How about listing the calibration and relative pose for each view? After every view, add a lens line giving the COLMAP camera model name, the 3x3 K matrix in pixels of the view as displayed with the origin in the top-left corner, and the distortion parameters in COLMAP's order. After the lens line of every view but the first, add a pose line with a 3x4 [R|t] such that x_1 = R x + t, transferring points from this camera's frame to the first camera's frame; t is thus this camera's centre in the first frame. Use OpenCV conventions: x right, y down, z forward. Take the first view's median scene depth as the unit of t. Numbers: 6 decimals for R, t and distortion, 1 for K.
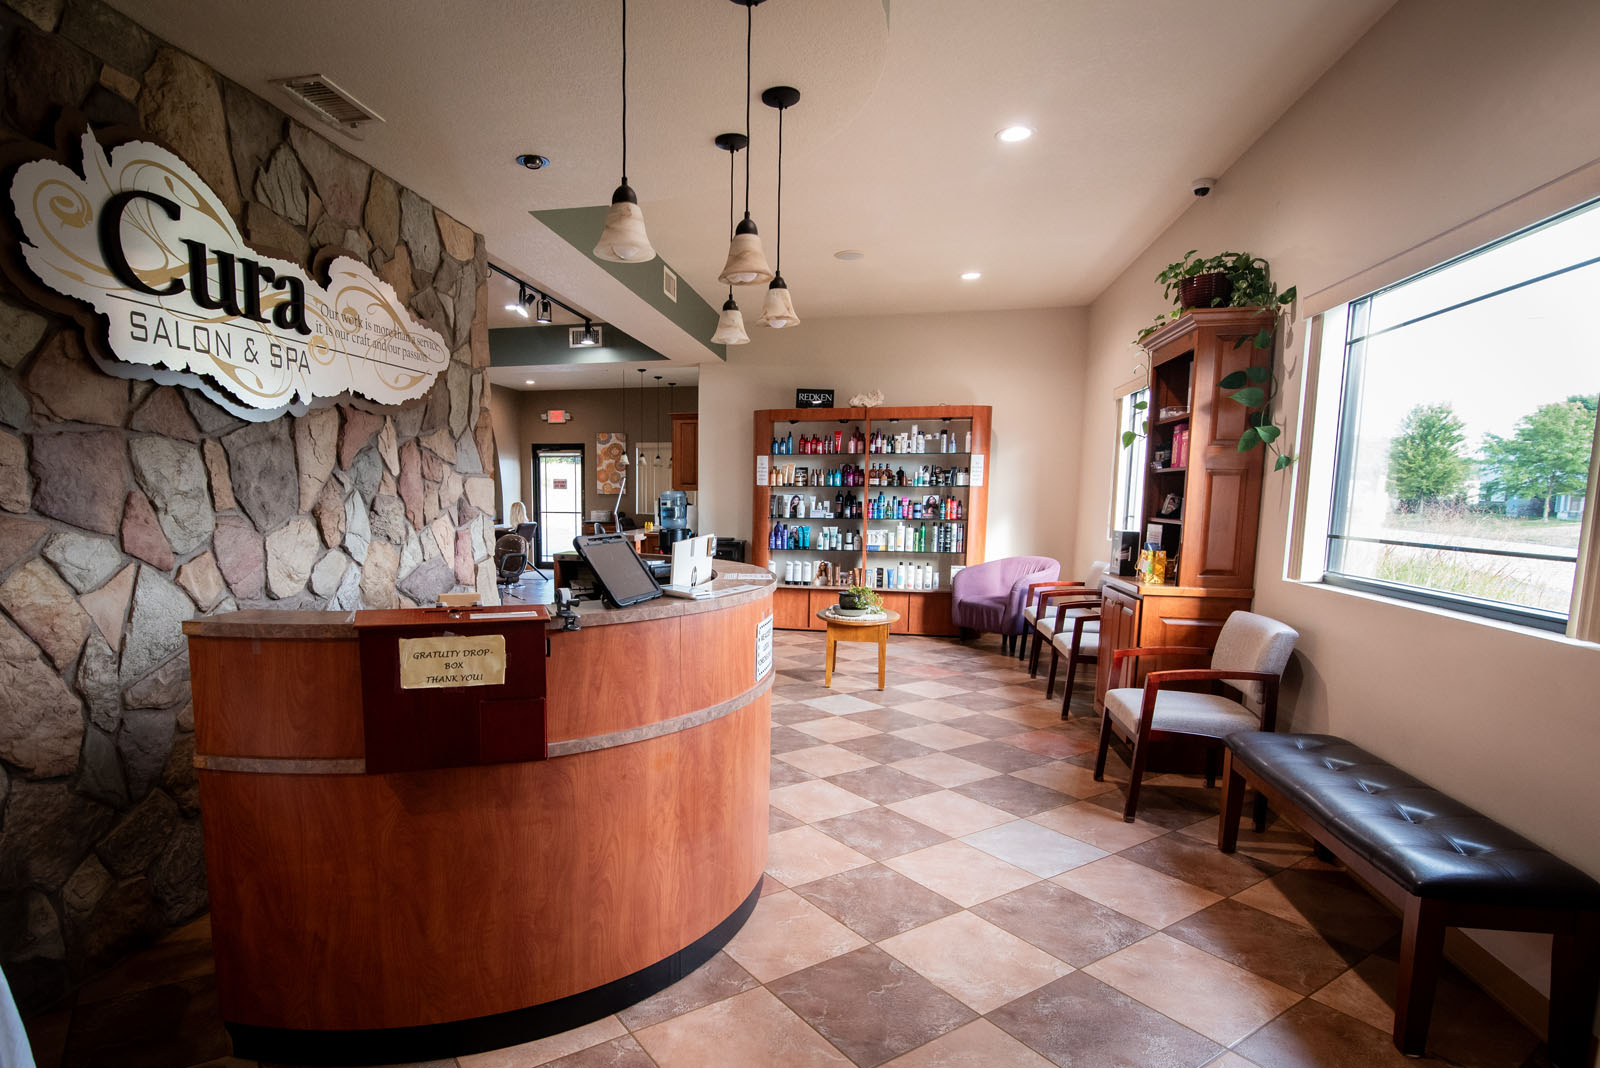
lens RADIAL K [[809.7, 0, 795.4], [0, 809.7, 493.4], [0, 0, 1]] dist [-0.013187, 0.000006]
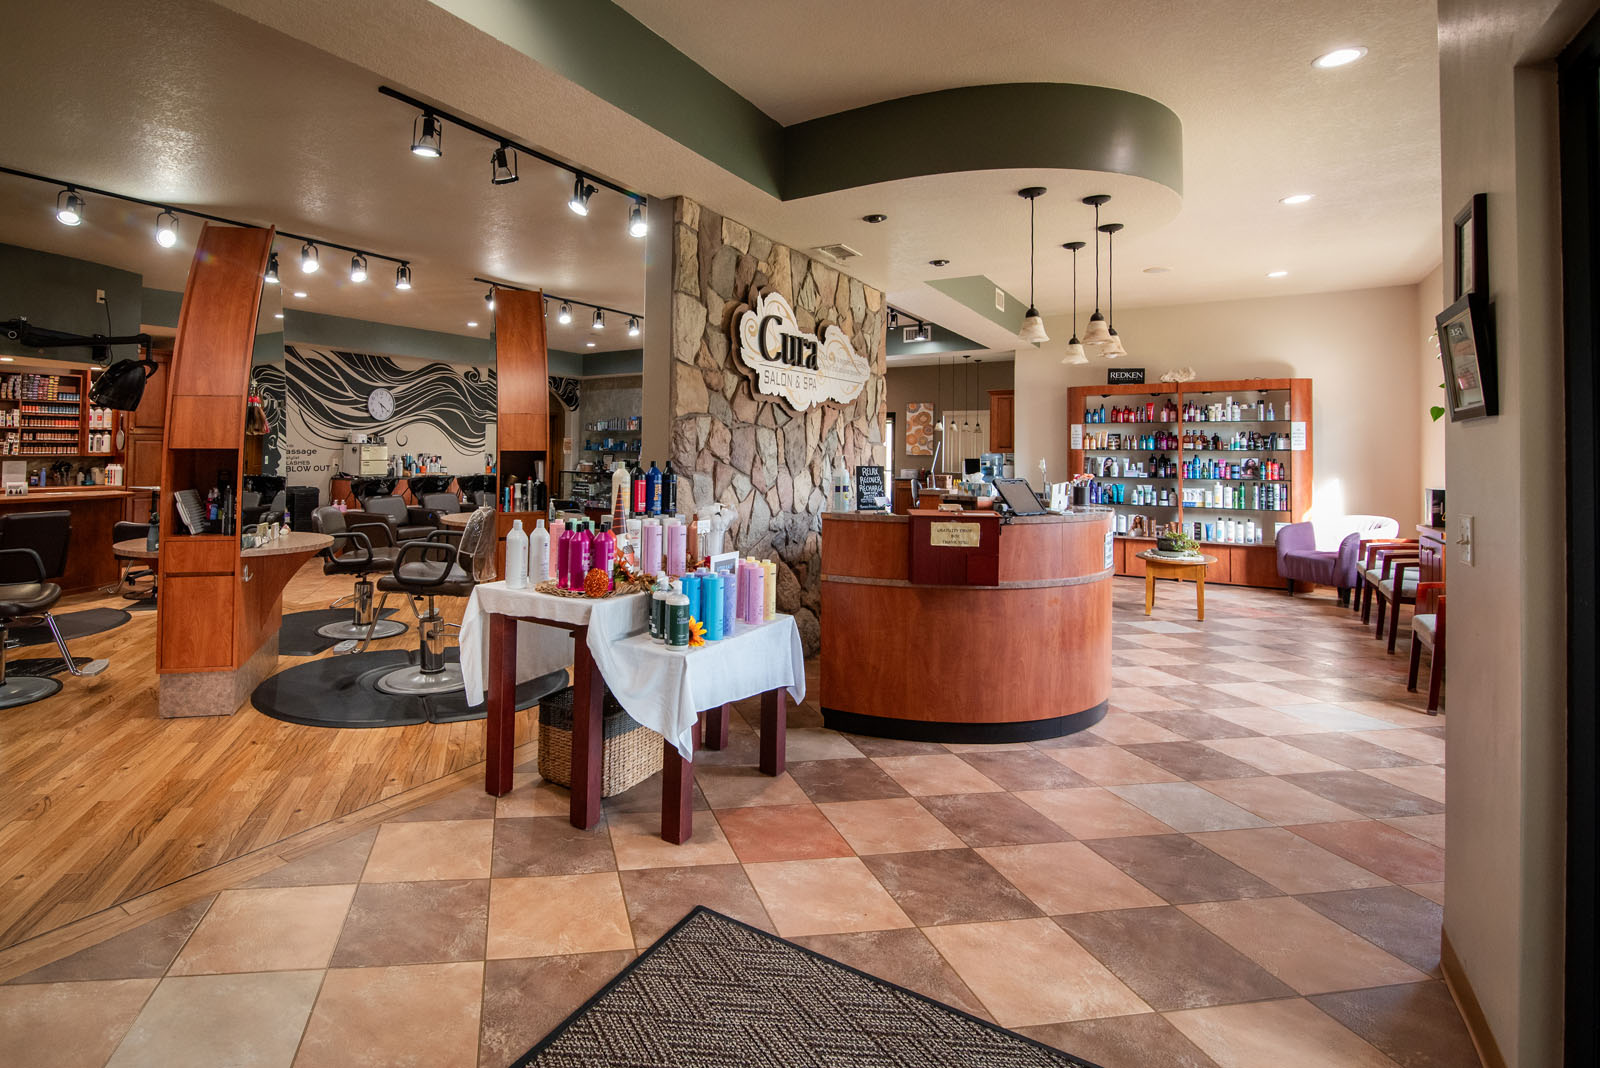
lens RADIAL K [[800.4, 0, 629.3], [0, 800.4, 401.1], [0, 0, 1]] dist [-0.015589, -0.000042]
pose [[0.867730, -0.027506, -0.496274, -0.033433], [-0.004747, 0.997963, -0.063612, -0.002943], [0.497013, 0.057554, 0.865833, -0.416319]]
